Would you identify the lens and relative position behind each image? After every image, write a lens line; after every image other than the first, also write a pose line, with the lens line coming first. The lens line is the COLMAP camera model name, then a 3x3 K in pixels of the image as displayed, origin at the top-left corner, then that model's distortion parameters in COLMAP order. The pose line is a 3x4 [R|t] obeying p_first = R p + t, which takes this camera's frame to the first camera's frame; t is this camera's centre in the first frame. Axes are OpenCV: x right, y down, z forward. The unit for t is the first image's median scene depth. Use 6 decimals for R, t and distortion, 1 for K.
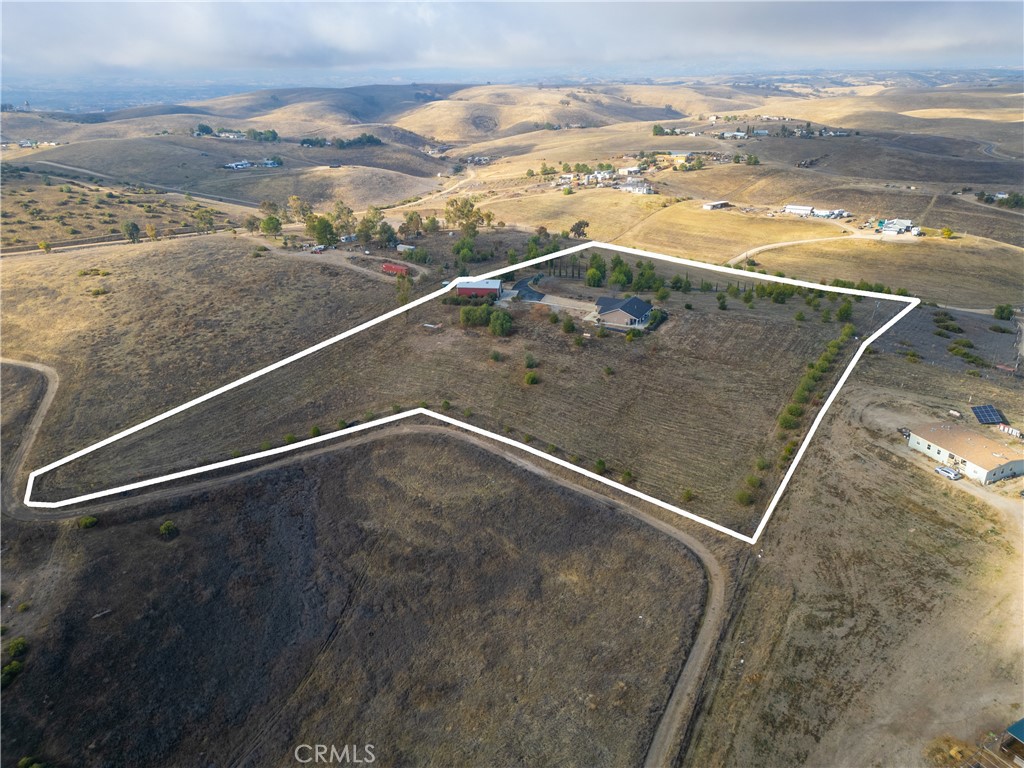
lens RADIAL K [[714.0, 0, 512.0], [0, 714.0, 384.0], [0, 0, 1]] dist [0.101987, -0.115960]
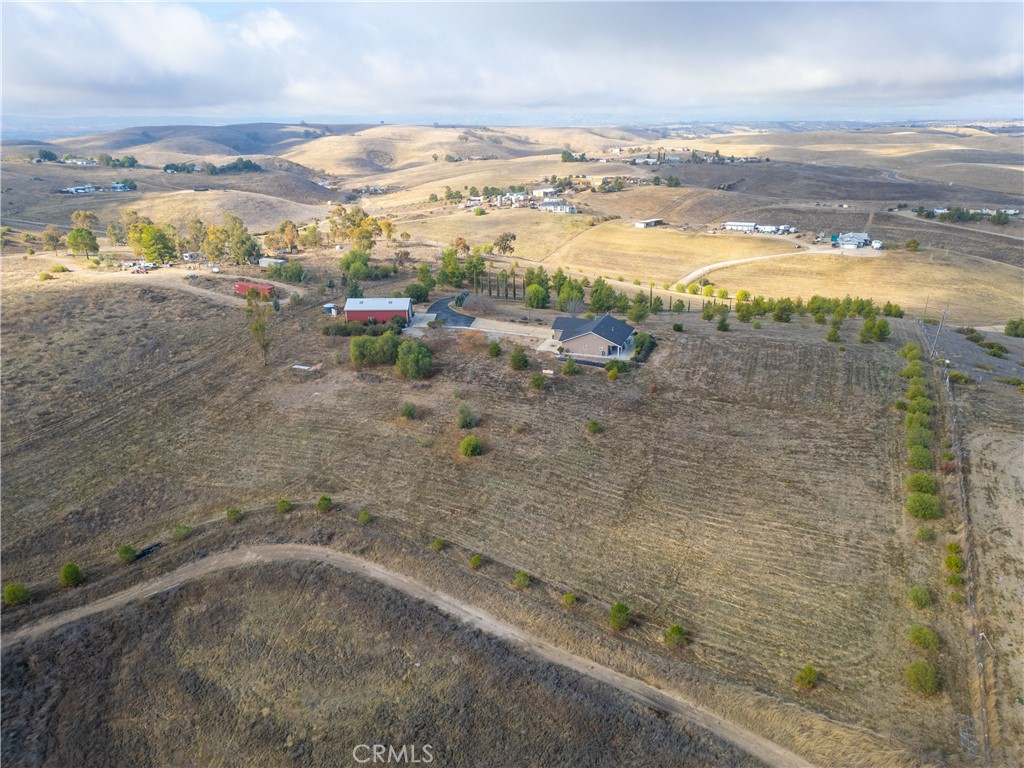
lens RADIAL K [[714.0, 0, 512.0], [0, 714.0, 384.0], [0, 0, 1]] dist [0.101987, -0.115960]
pose [[0.990503, -0.041026, 0.131224, -0.012429], [0.048847, 0.997182, -0.056944, -0.018892], [-0.128518, 0.062813, 0.989716, 0.307077]]
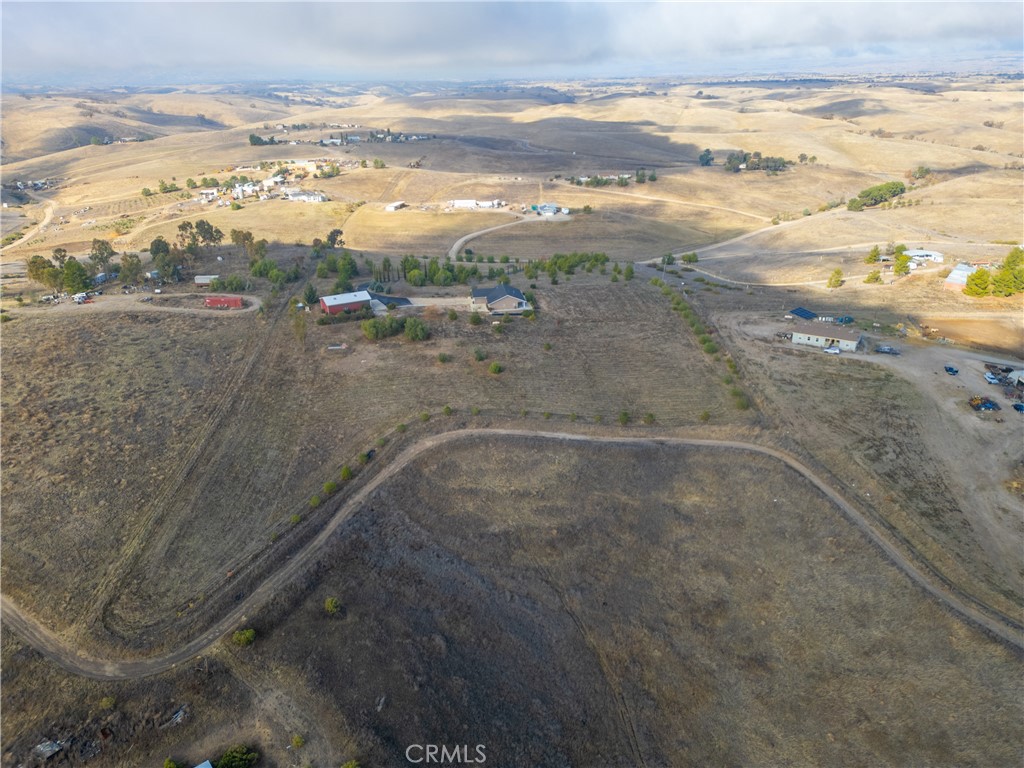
lens RADIAL K [[714.0, 0, 512.0], [0, 714.0, 384.0], [0, 0, 1]] dist [0.101987, -0.115960]
pose [[0.799828, -0.236704, 0.551586, -0.423471], [0.242983, 0.967979, 0.063054, -0.035653], [-0.548849, 0.083593, 0.831732, 0.085159]]
